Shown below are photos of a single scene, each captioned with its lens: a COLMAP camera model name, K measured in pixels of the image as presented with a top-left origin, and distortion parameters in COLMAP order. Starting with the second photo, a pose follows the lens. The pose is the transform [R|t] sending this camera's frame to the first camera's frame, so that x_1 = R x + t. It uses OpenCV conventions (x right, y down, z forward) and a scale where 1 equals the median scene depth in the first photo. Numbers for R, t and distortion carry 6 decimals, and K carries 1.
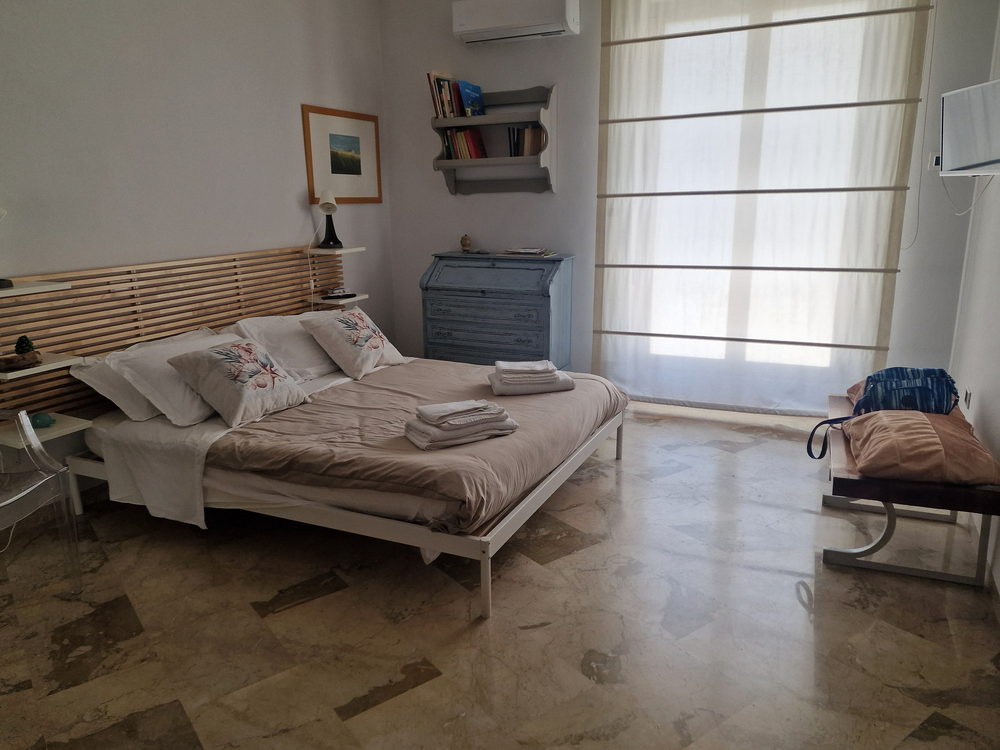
lens RADIAL K [[719.2, 0, 500.0], [0, 719.2, 375.0], [0, 0, 1]] dist [0.001844, 0.001493]
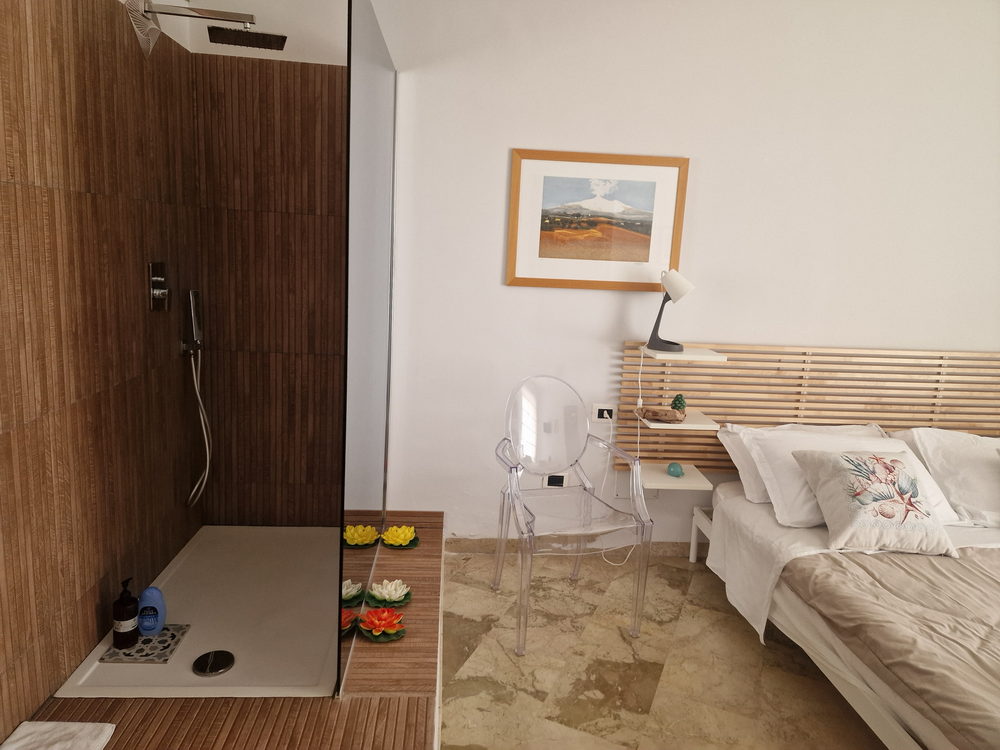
lens RADIAL K [[655.7, 0, 499.7], [0, 655.7, 356.3], [0, 0, 1]] dist [0.047777, -0.040070]
pose [[0.489338, 0.176878, -0.853969, 0.075980], [-0.265465, 0.962958, 0.047337, -0.083323], [0.830709, 0.203535, 0.518166, 0.204511]]
